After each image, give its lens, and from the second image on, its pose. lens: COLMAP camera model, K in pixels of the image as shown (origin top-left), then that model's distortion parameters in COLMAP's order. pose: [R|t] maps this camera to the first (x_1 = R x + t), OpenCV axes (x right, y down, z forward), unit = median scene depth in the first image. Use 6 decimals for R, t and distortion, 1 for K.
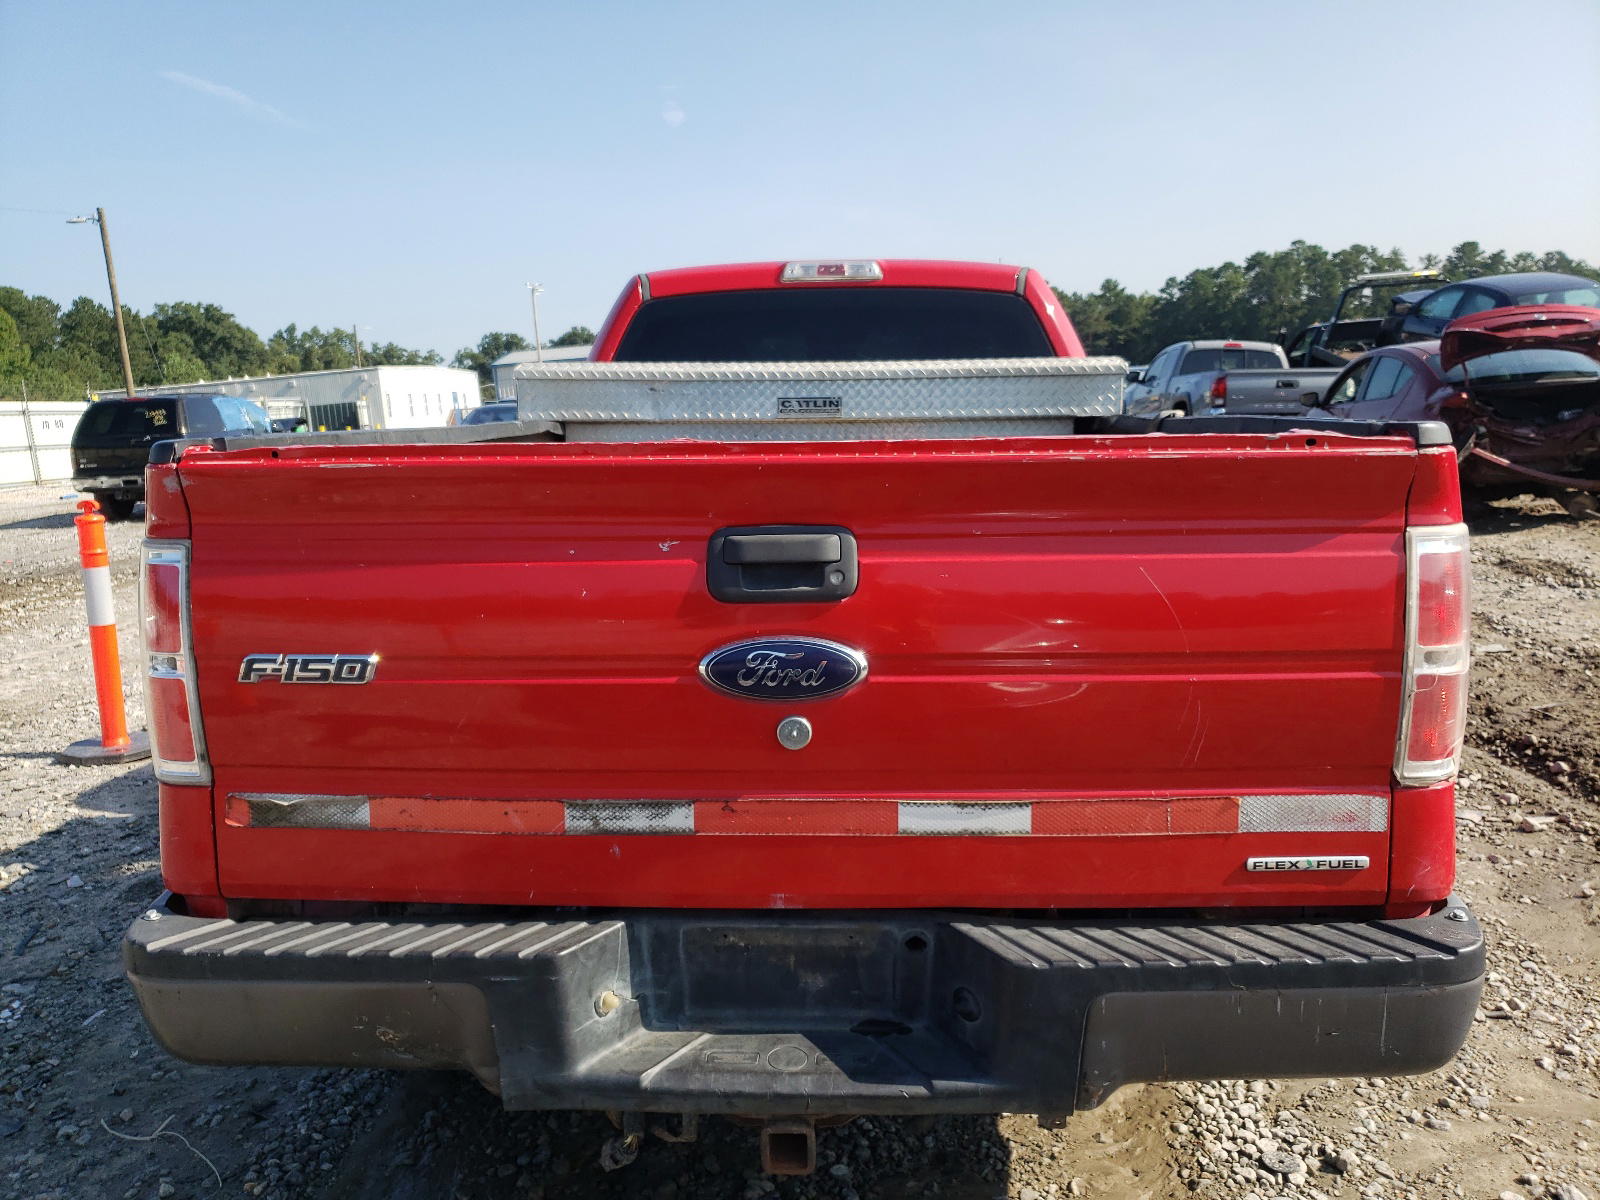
lens RADIAL K [[1236.4, 0, 780.1], [0, 1236.4, 603.7], [0, 0, 1]] dist [0.013487, 0.003423]
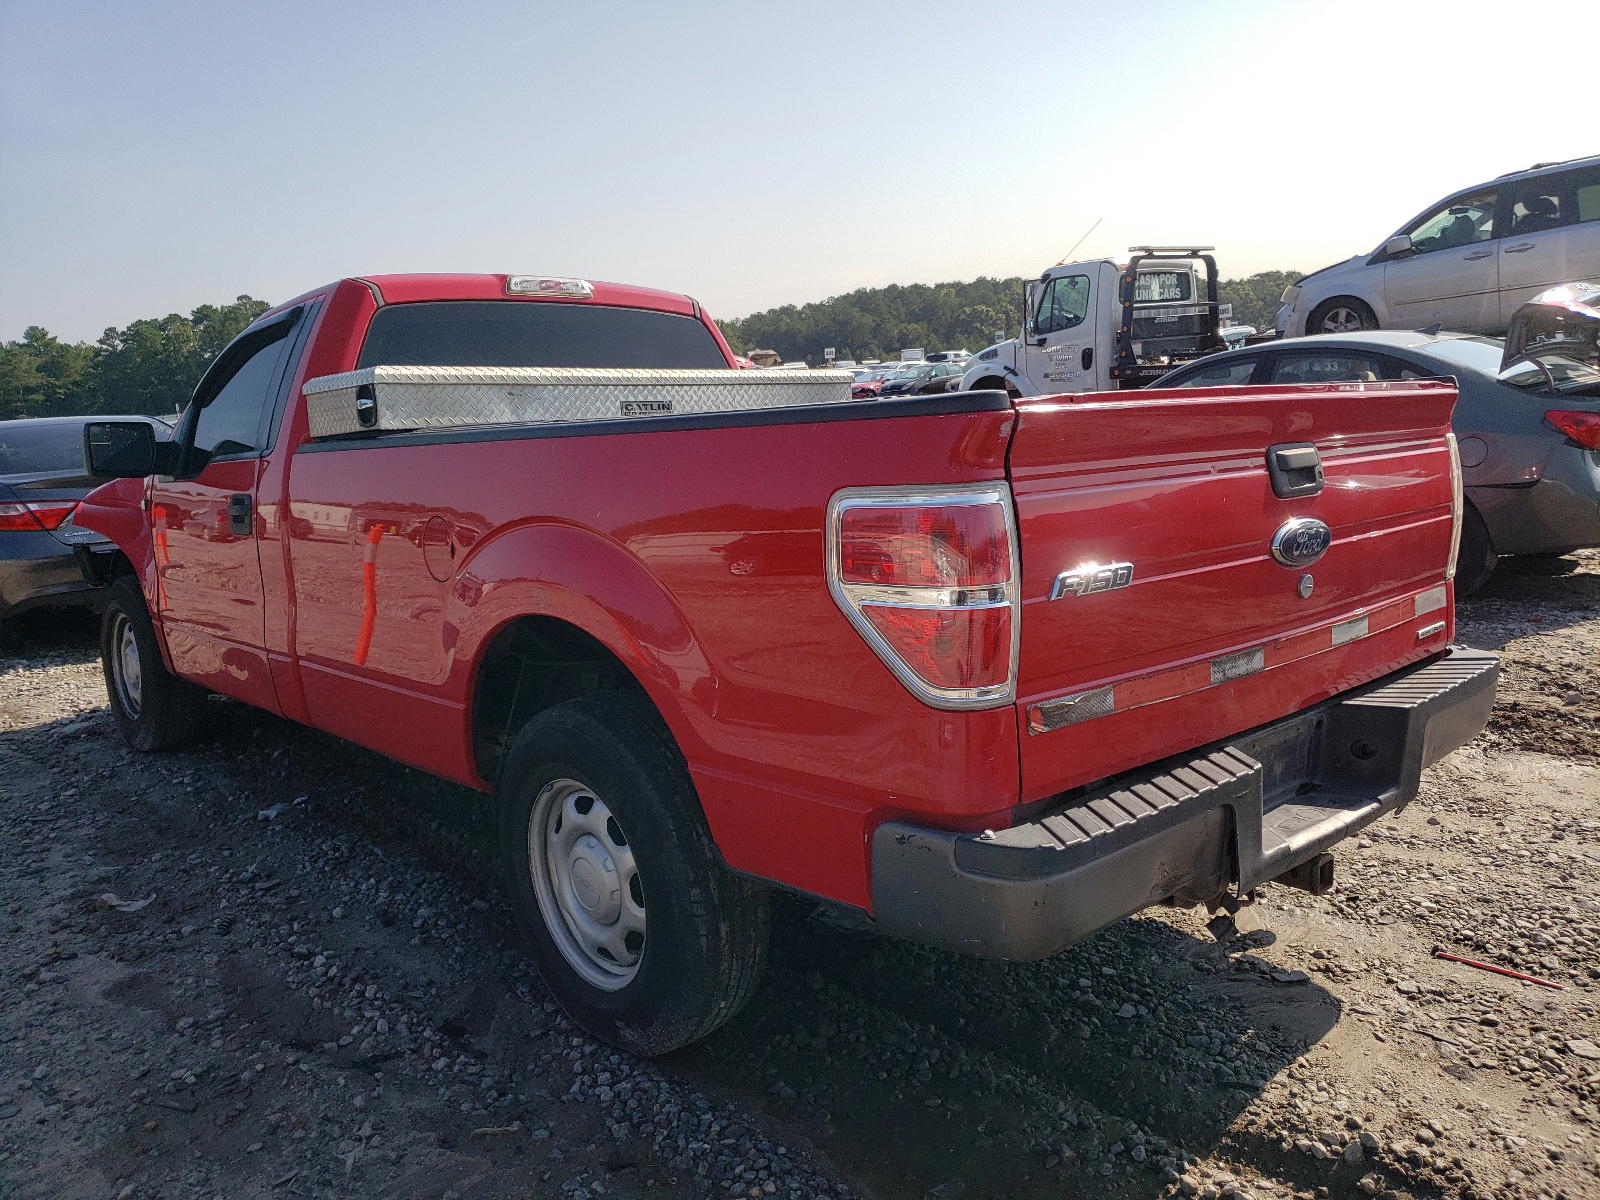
lens RADIAL K [[1248.2, 0, 800.0], [0, 1248.2, 600.0], [0, 0, 1]] dist [0.002960, -0.000122]
pose [[0.701741, -0.114375, 0.703191, -0.656195], [0.147209, 0.989007, 0.013958, 0.005852], [-0.697057, 0.093721, 0.710864, 0.166630]]
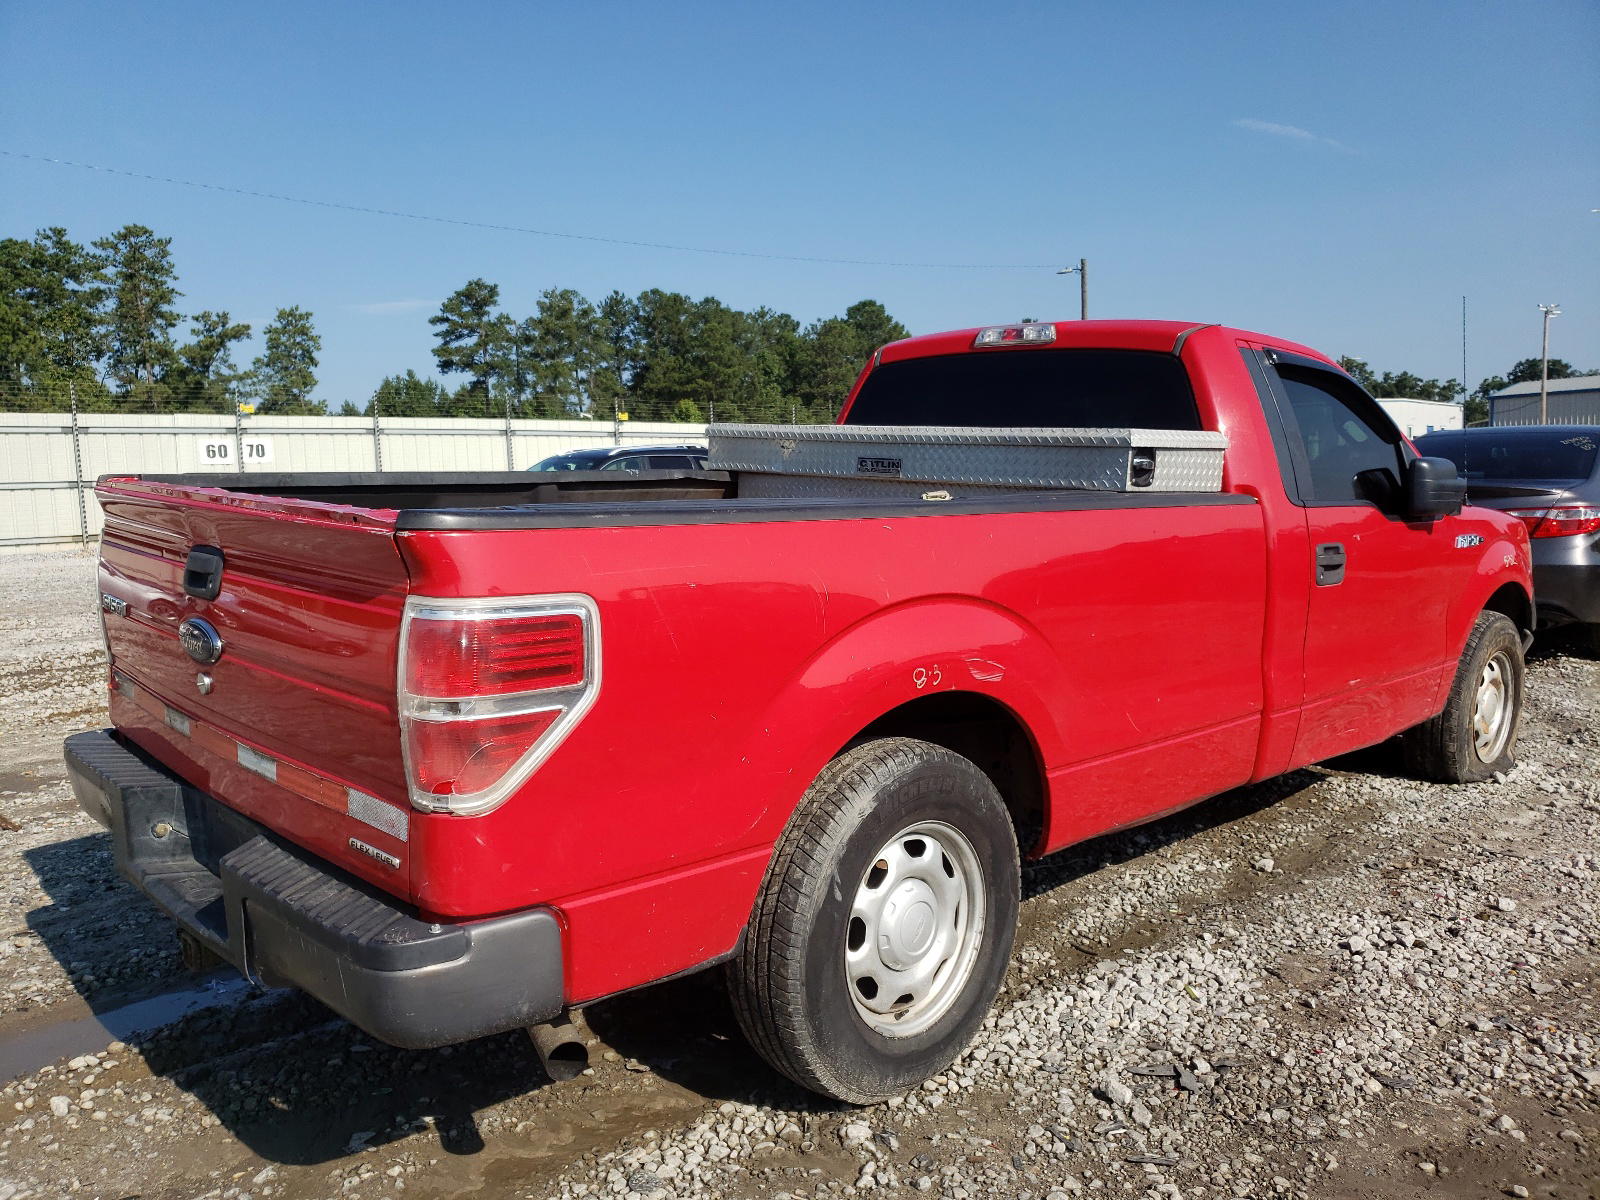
lens RADIAL K [[1236.4, 0, 780.1], [0, 1236.4, 603.7], [0, 0, 1]] dist [0.013487, 0.003423]
pose [[0.723252, 0.119134, -0.680231, 0.714896], [-0.135099, 0.990384, 0.029810, -0.061616], [0.677241, 0.070338, 0.732392, 0.158178]]
